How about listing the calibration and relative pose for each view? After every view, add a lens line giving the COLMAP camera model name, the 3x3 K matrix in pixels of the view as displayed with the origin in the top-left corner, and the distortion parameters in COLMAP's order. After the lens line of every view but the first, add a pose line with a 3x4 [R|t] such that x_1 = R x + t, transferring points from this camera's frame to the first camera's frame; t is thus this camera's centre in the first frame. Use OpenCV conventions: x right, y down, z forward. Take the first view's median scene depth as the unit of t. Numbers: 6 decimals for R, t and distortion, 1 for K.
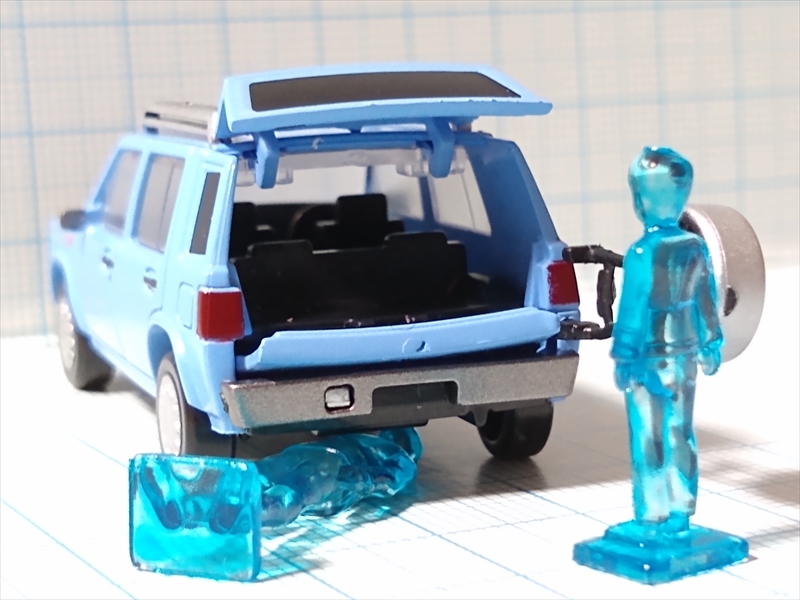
lens RADIAL K [[2093.7, 0, 353.3], [0, 2093.7, 298.9], [0, 0, 1]] dist [0.060238, -0.595690]
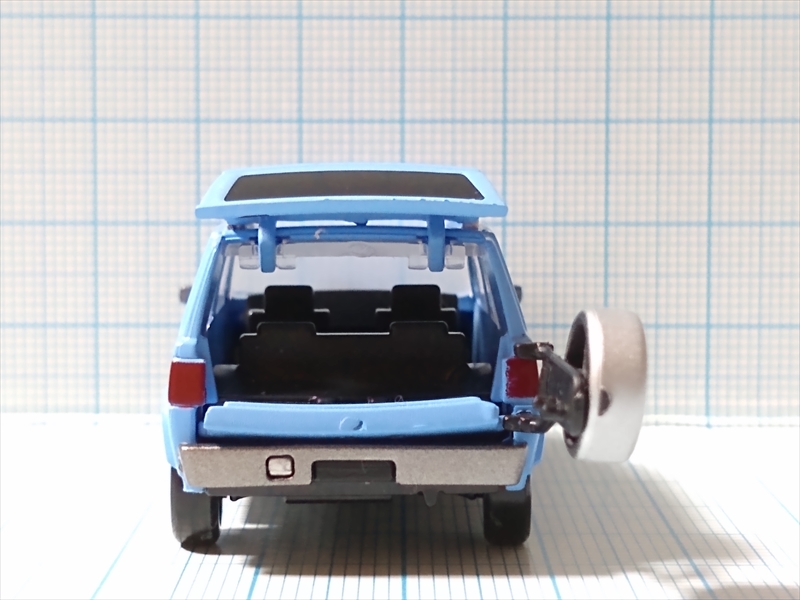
lens RADIAL K [[2143.7, 0, 400.0], [0, 2143.7, 300.0], [0, 0, 1]] dist [0.091284, -1.118105]
pose [[0.953383, 0.057763, -0.296184, 0.365757], [-0.070695, 0.996948, -0.033130, -0.006404], [0.293367, 0.052525, 0.954556, -0.046882]]
